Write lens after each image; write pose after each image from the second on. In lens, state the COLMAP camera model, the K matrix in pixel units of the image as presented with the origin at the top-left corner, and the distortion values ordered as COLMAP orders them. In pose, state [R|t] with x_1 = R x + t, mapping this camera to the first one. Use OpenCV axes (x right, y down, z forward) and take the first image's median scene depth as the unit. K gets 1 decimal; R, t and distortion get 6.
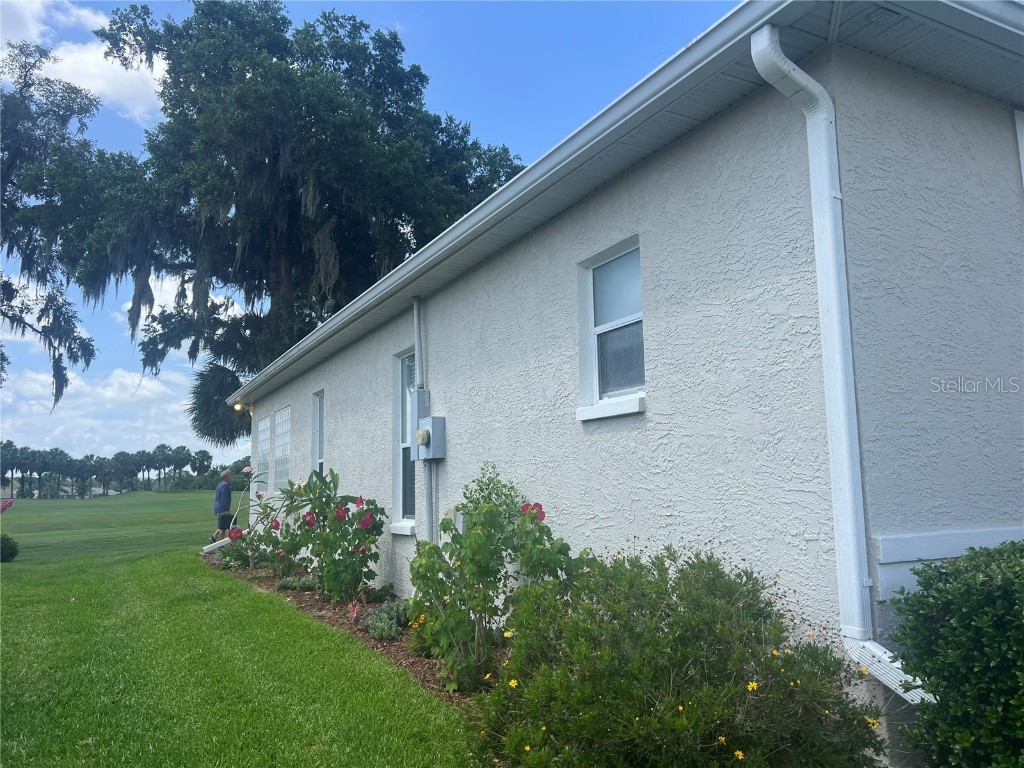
lens RADIAL K [[780.4, 0, 511.3], [0, 780.4, 383.9], [0, 0, 1]] dist [-0.002101, -0.001789]
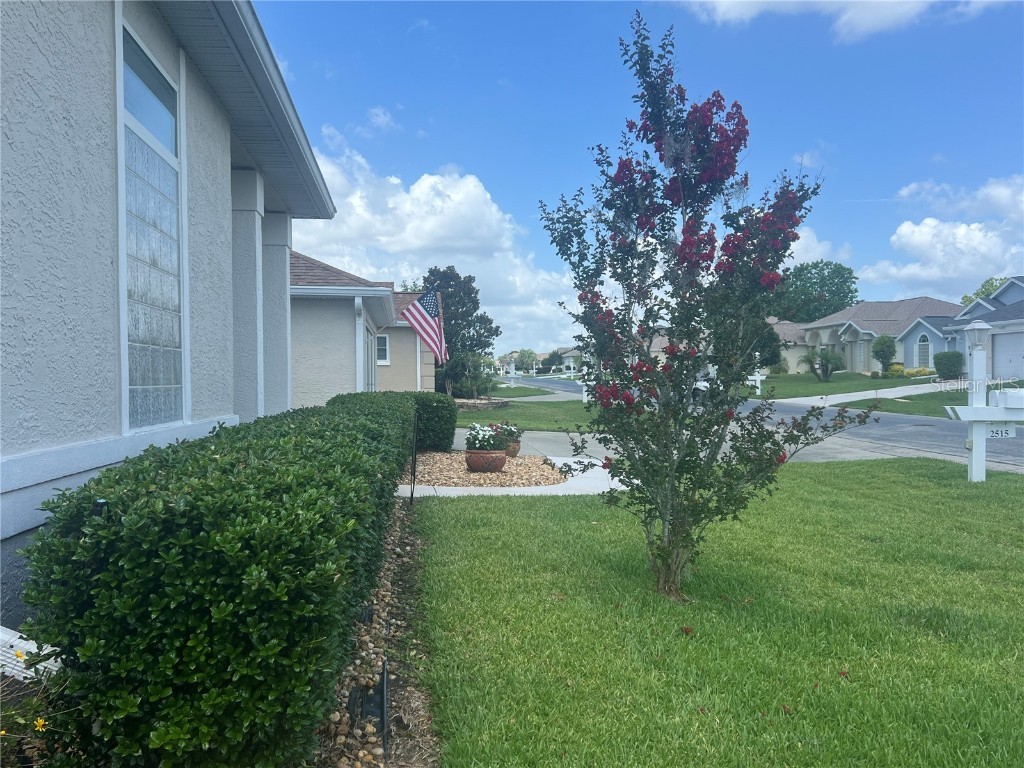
lens RADIAL K [[864.9, 0, 510.8], [0, 864.9, 385.6], [0, 0, 1]] dist [0.005338, 0.004360]
pose [[0.361447, 0.009857, 0.932341, -0.103521], [-0.123351, 0.991661, 0.037336, 0.040525], [-0.924197, -0.128500, 0.359649, 0.311399]]
